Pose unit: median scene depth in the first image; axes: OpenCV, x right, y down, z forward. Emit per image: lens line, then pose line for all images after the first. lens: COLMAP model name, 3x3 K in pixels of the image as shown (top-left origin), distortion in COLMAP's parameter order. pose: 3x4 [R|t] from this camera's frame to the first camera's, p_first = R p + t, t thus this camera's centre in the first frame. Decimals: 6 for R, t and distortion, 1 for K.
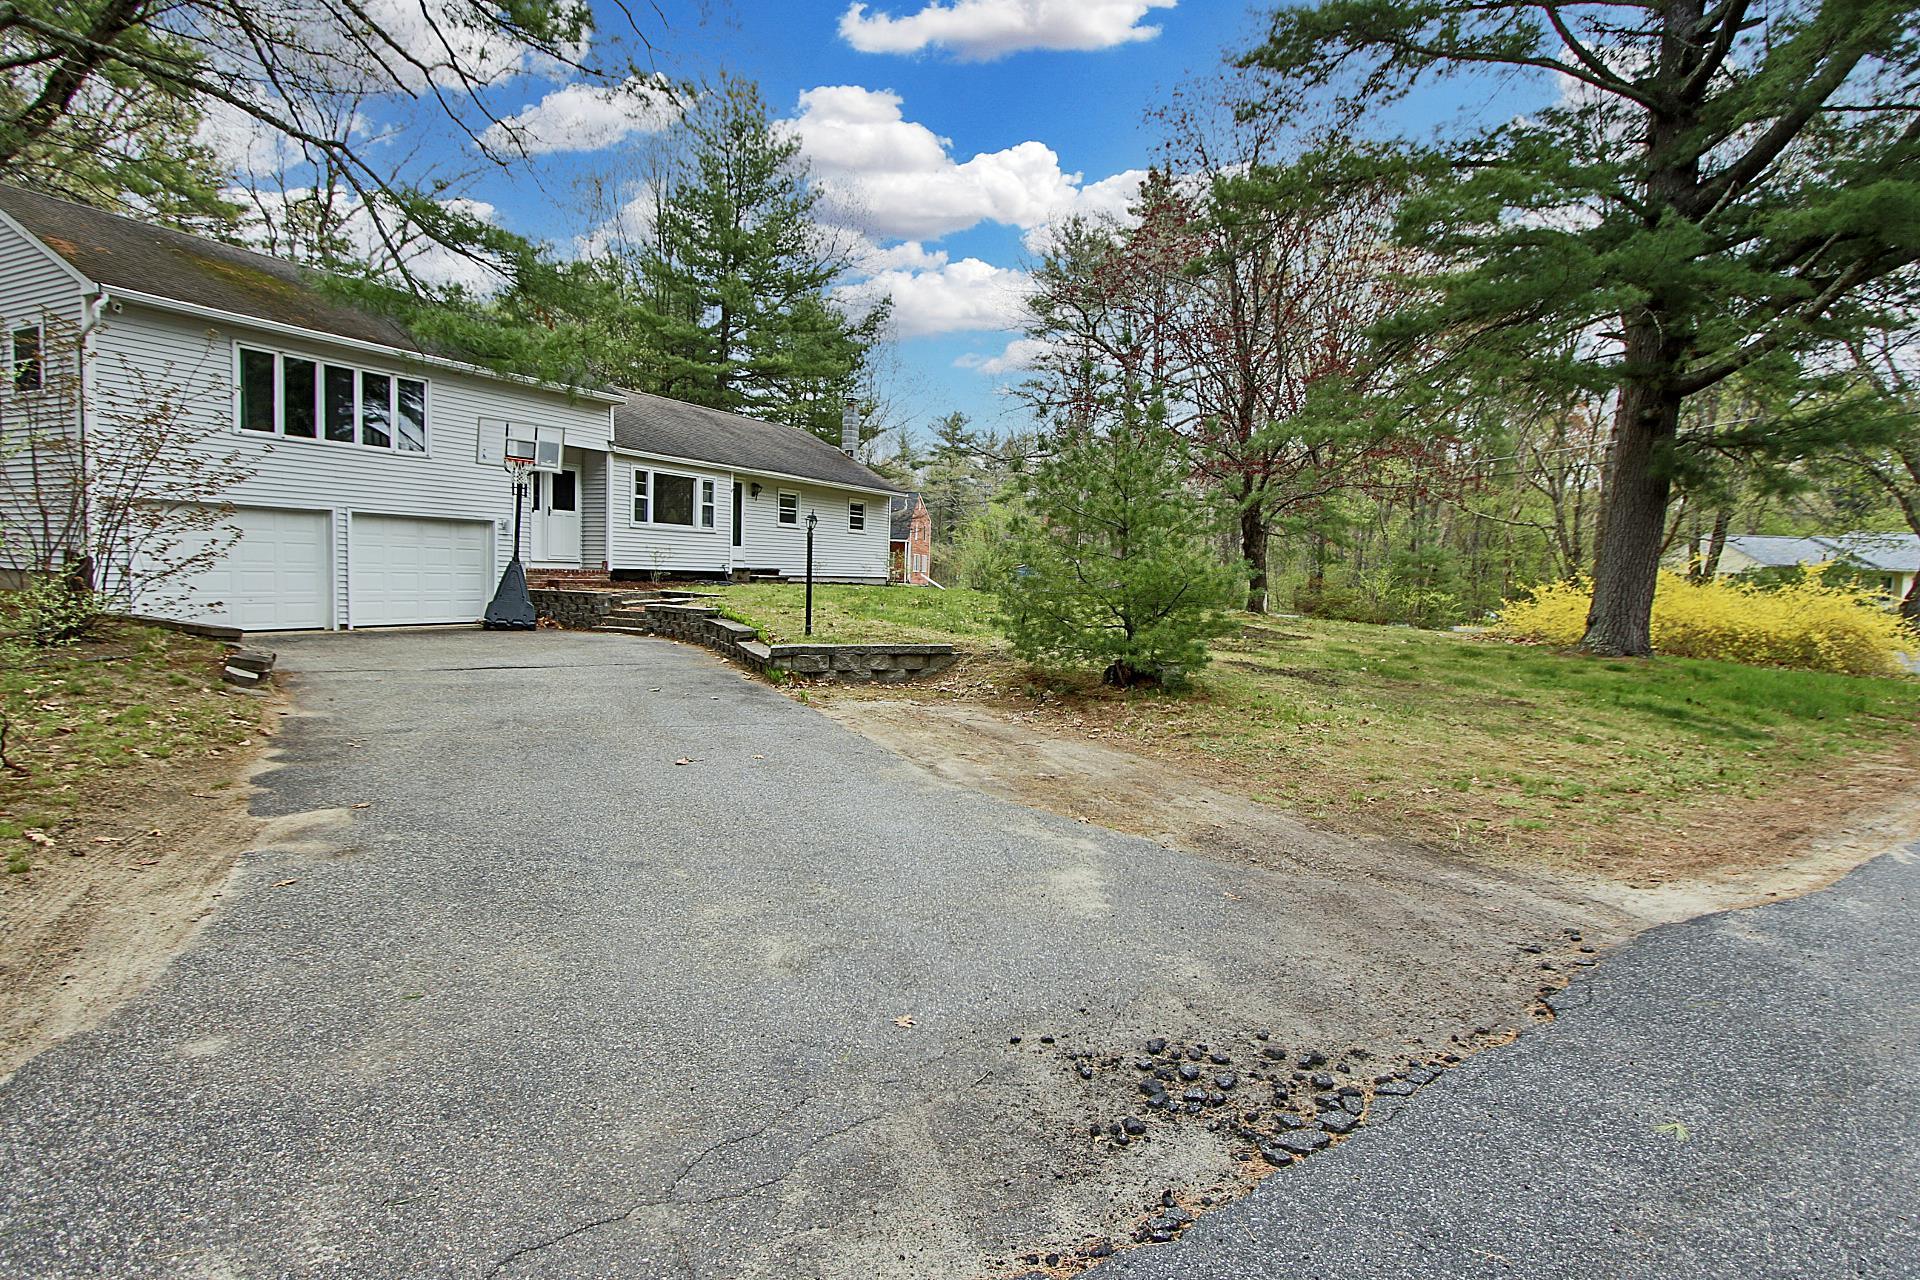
lens RADIAL K [[995.0, 0, 969.7], [0, 995.0, 640.4], [0, 0, 1]] dist [-0.019455, 0.002098]
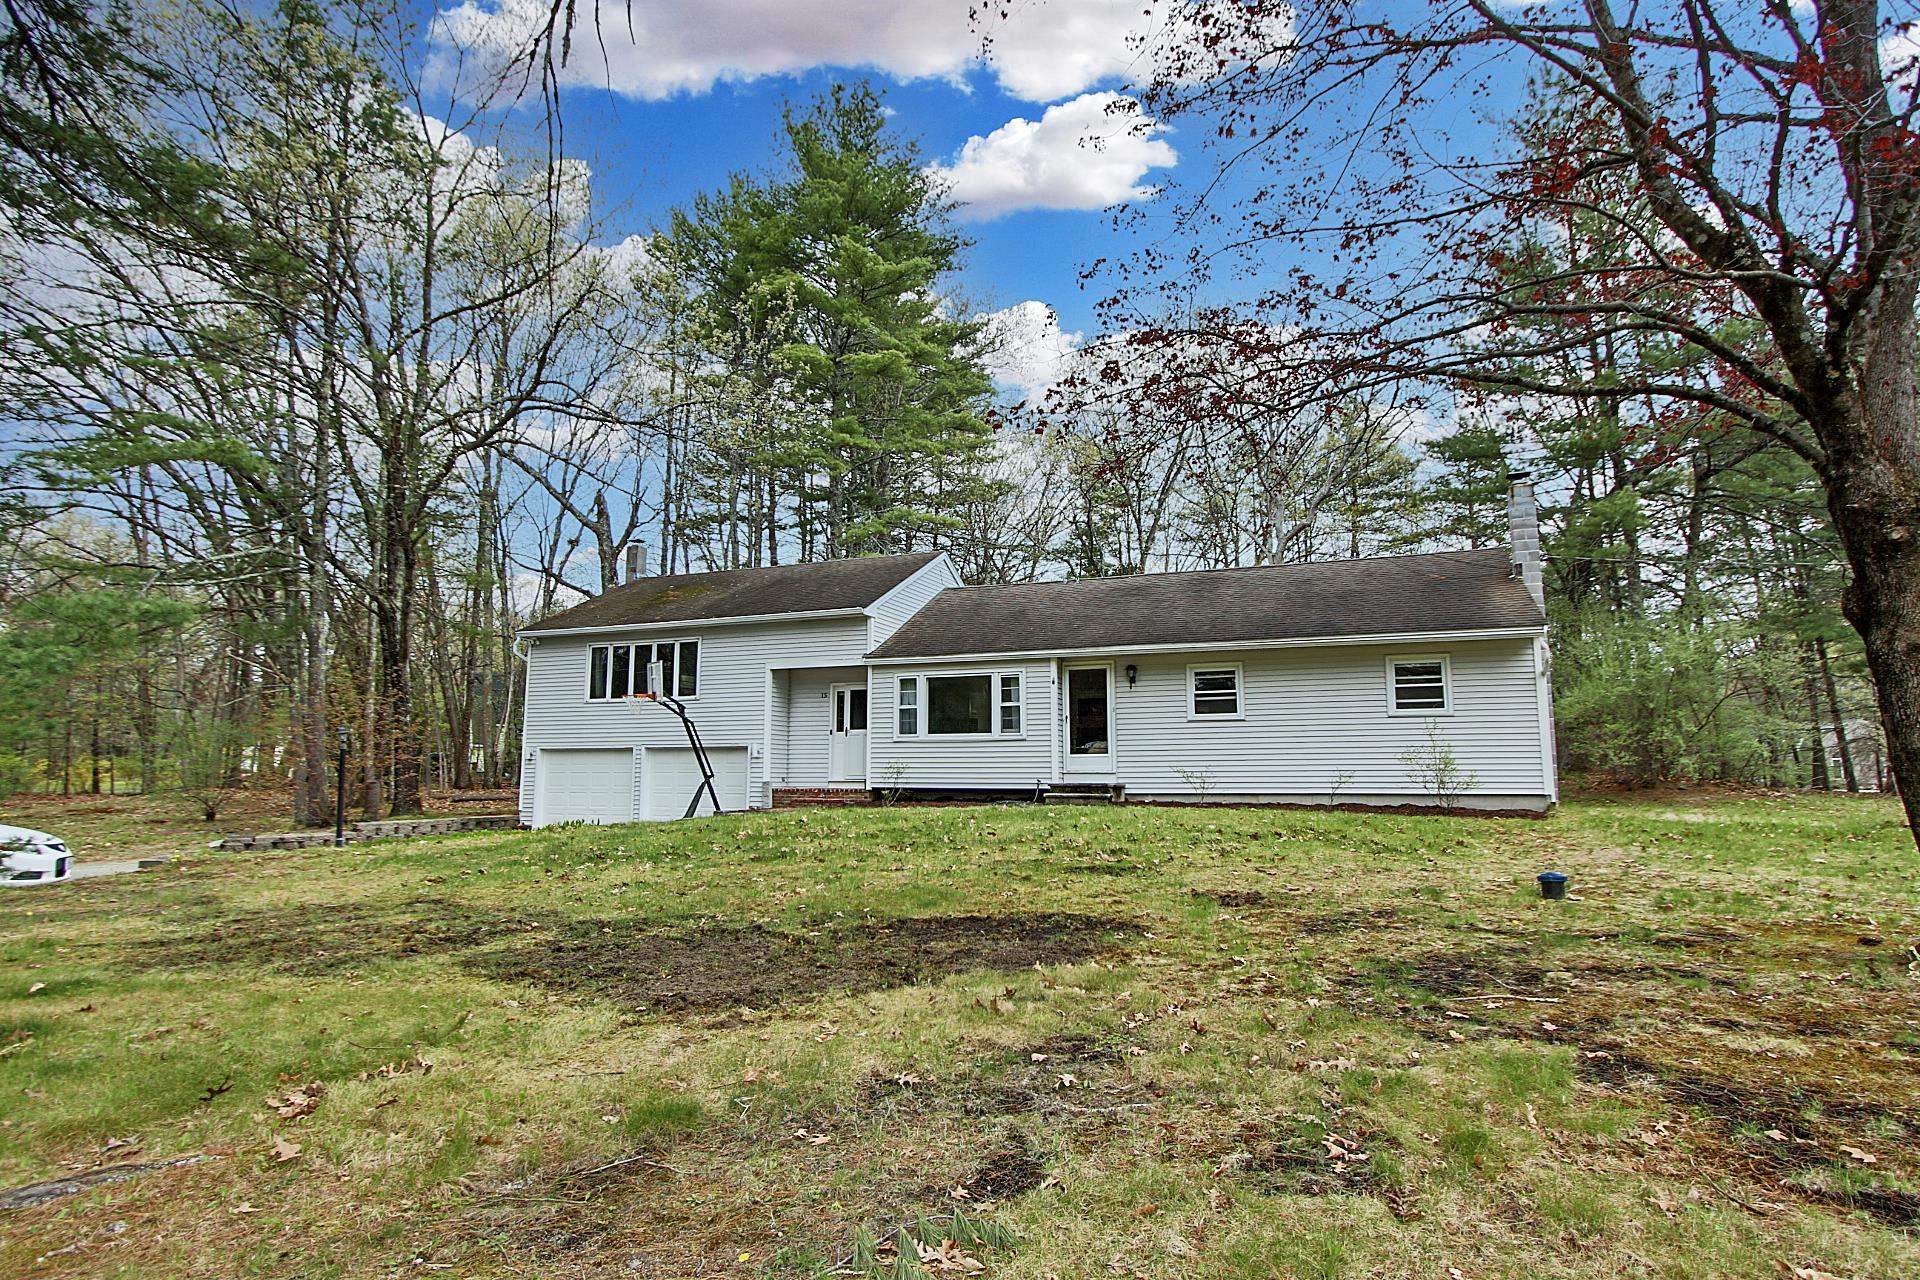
lens RADIAL K [[995.0, 0, 969.7], [0, 995.0, 640.4], [0, 0, 1]] dist [-0.019455, 0.002098]
pose [[0.098970, -0.166629, -0.981040, 0.673103], [-0.065263, 0.982671, -0.173490, -0.059449], [0.992948, 0.081196, 0.086380, 1.142709]]
